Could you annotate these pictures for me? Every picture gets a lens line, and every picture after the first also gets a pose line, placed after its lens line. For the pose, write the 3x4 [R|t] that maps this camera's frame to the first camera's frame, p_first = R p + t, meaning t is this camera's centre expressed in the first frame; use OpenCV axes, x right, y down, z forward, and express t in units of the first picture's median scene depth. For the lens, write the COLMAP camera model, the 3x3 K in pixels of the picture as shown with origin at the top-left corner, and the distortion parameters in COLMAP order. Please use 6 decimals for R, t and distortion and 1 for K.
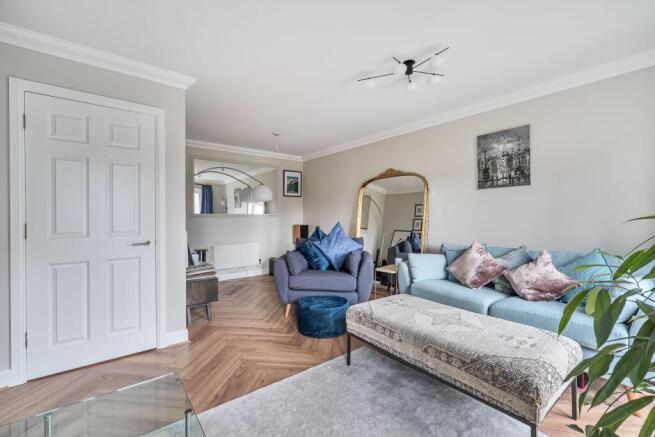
lens RADIAL K [[273.7, 0, 327.9], [0, 273.7, 214.9], [0, 0, 1]] dist [-0.001293, -0.000015]
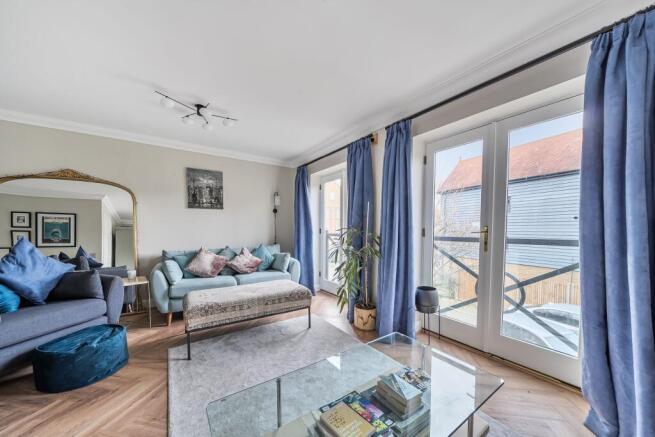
lens RADIAL K [[223.4, 0, 332.6], [0, 223.4, 232.5], [0, 0, 1]] dist [-0.000985, 0.000080]
pose [[0.078279, -0.016779, 0.996790, -0.535241], [-0.011012, 0.999783, 0.017694, -0.001237], [-0.996871, -0.012362, 0.078077, 0.231313]]
